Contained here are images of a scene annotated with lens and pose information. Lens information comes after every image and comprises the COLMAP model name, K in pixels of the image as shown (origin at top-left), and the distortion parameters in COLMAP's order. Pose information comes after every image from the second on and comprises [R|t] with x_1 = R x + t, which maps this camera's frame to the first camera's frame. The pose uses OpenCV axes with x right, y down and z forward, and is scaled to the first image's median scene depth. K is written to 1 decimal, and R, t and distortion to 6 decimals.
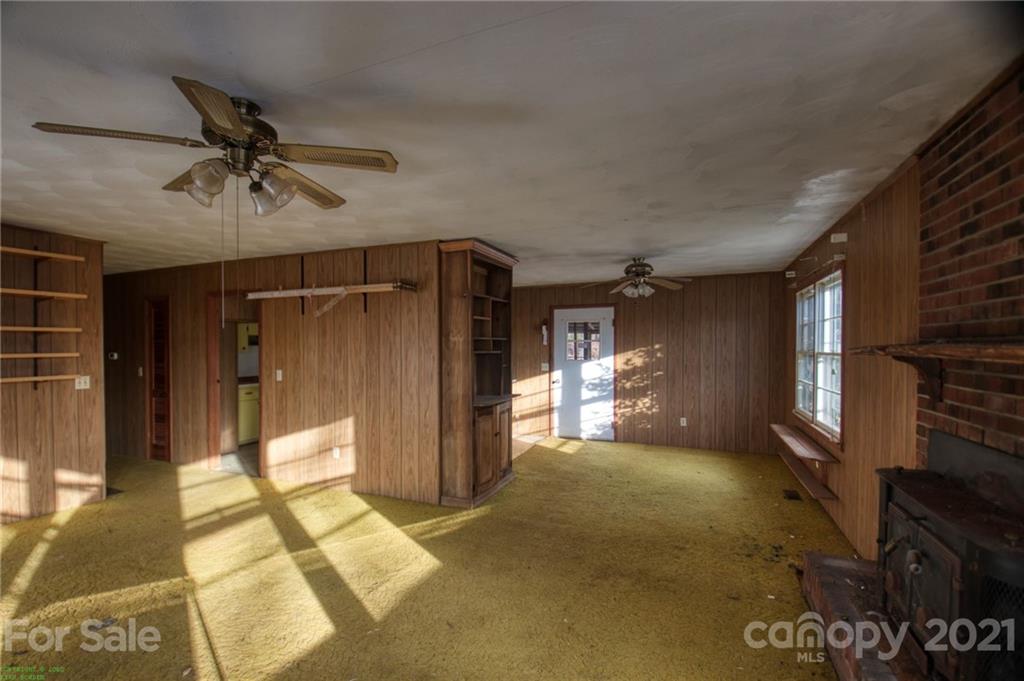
lens RADIAL K [[477.0, 0, 482.4], [0, 477.0, 348.1], [0, 0, 1]] dist [0.030264, -0.037692]
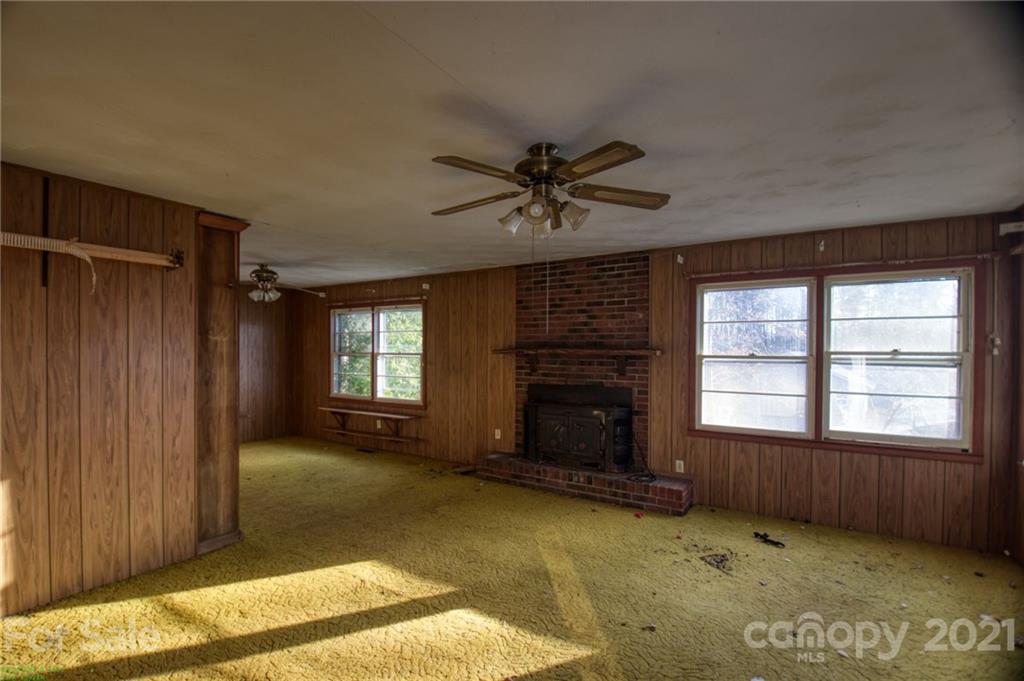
lens RADIAL K [[477.0, 0, 482.4], [0, 477.0, 348.1], [0, 0, 1]] dist [0.030264, -0.037692]
pose [[0.170024, 0.004348, 0.985430, -0.765708], [-0.003058, 0.999988, -0.003885, -0.000898], [-0.985435, -0.002353, 0.170035, 0.423473]]
